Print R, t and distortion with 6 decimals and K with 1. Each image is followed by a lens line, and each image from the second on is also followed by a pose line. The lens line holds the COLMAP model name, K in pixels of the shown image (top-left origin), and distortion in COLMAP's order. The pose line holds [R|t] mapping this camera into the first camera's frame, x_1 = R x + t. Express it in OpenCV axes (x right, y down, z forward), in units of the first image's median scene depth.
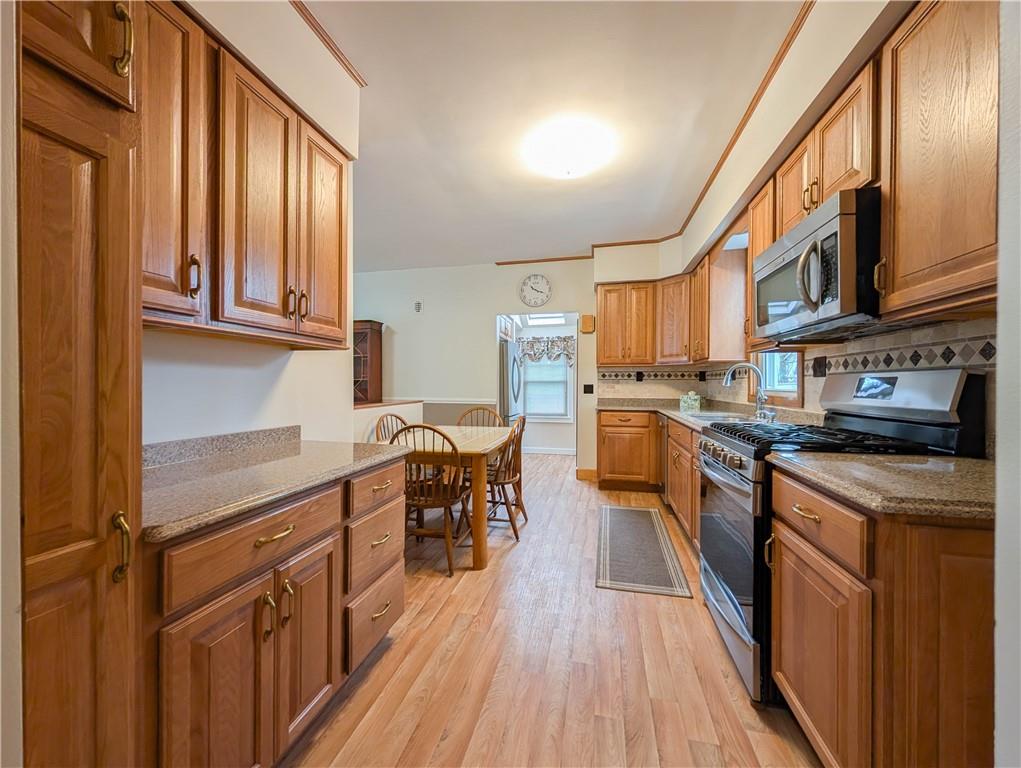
lens RADIAL K [[386.5, 0, 510.1], [0, 386.5, 386.7], [0, 0, 1]] dist [-0.000672, -0.000129]
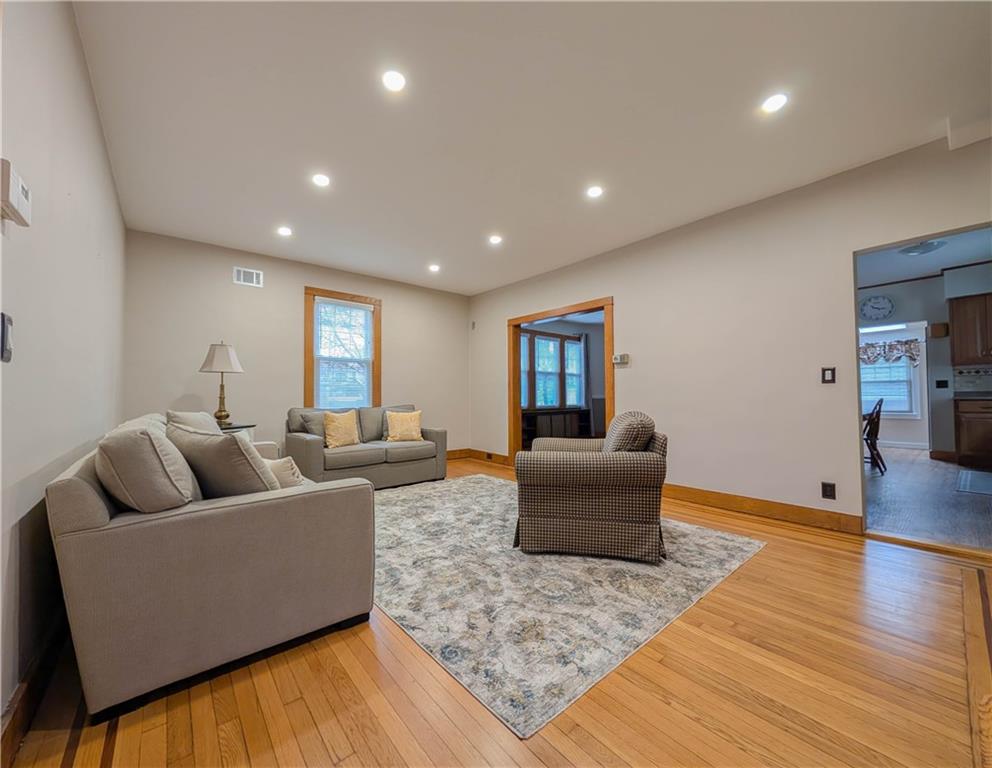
lens RADIAL K [[392.6, 0, 496.0], [0, 392.6, 384.0], [0, 0, 1]] dist [0.000839, 0.000047]
pose [[0.801530, -0.028103, -0.597294, -0.178179], [0.002780, 0.999059, -0.043276, 0.053993], [0.597948, 0.033026, 0.800854, -0.803413]]
